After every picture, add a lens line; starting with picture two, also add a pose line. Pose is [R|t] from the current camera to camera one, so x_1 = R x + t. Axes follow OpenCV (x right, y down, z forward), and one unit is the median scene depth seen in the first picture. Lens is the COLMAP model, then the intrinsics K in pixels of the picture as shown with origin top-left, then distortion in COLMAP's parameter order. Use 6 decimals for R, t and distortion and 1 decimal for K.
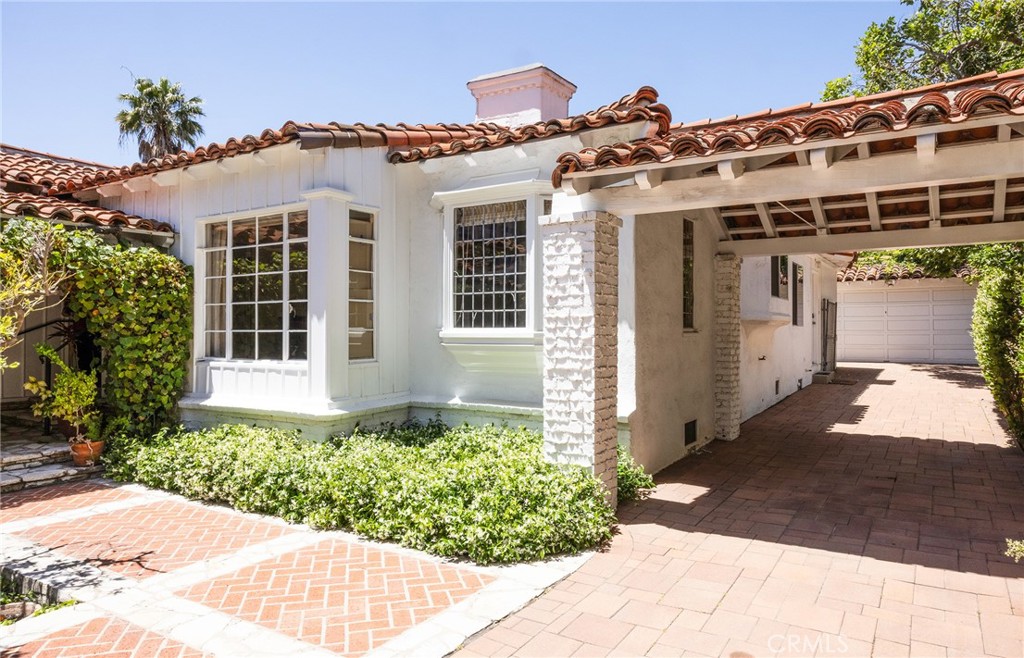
lens RADIAL K [[677.4, 0, 512.0], [0, 677.4, 329.0], [0, 0, 1]] dist [-0.004833, 0.005152]
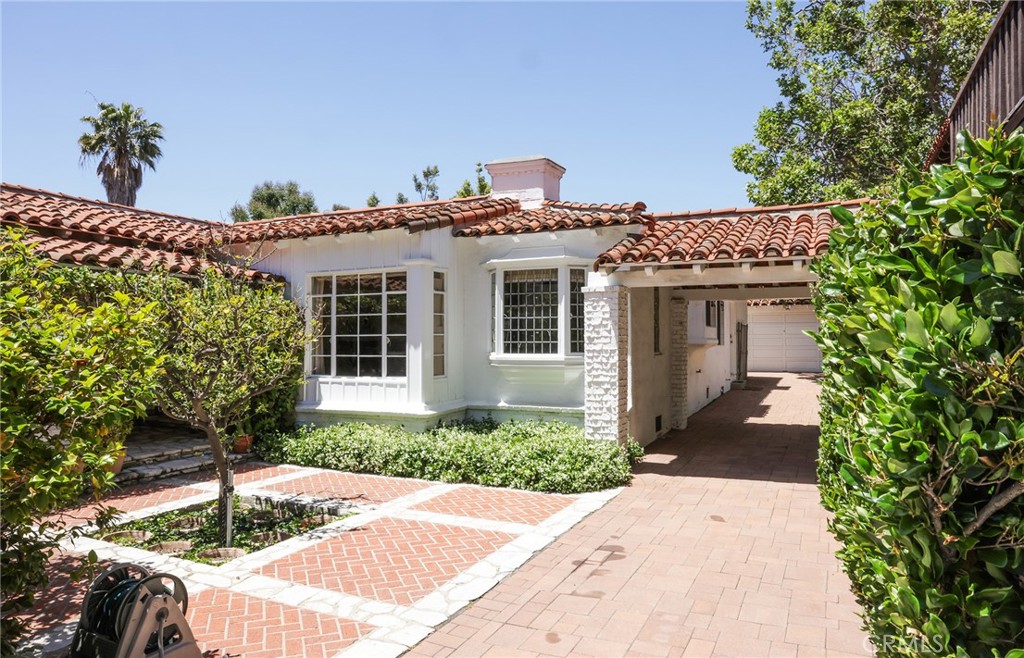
lens RADIAL K [[703.6, 0, 512.0], [0, 703.6, 329.0], [0, 0, 1]] dist [-0.111260, 0.097048]
pose [[0.991888, -0.000633, 0.127112, -0.273377], [0.002401, 0.999903, -0.013756, -0.035114], [-0.127091, 0.013949, 0.991793, -0.518720]]
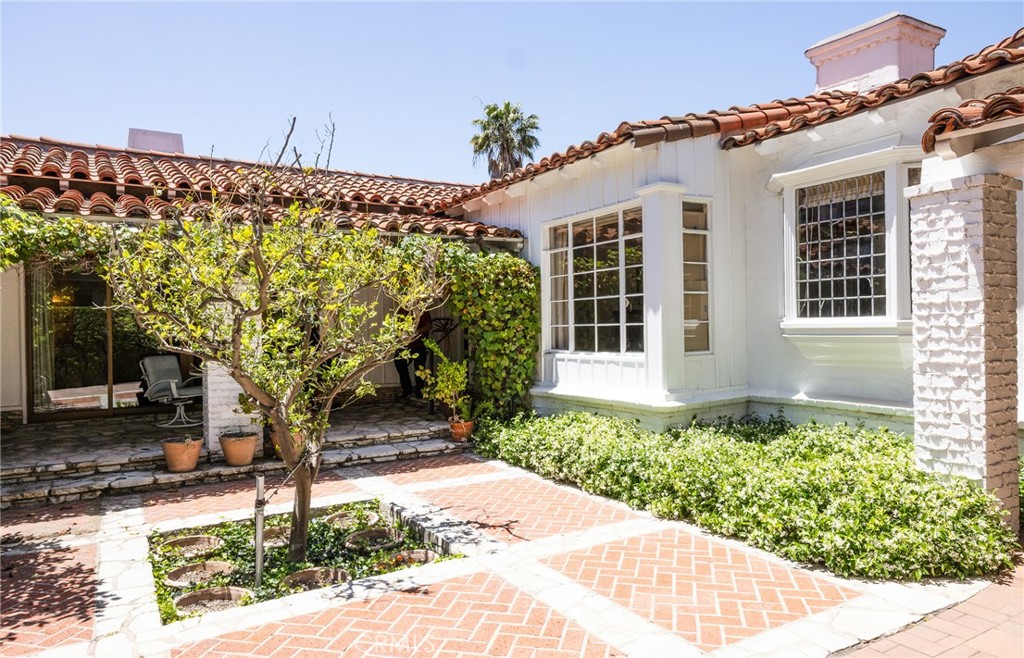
lens RADIAL K [[677.4, 0, 512.0], [0, 677.4, 329.0], [0, 0, 1]] dist [-0.004833, 0.005152]
pose [[0.891321, -0.013829, -0.453161, -0.014990], [0.018762, 0.999804, 0.006391, 0.000229], [0.452984, -0.014199, 0.891406, -0.006772]]
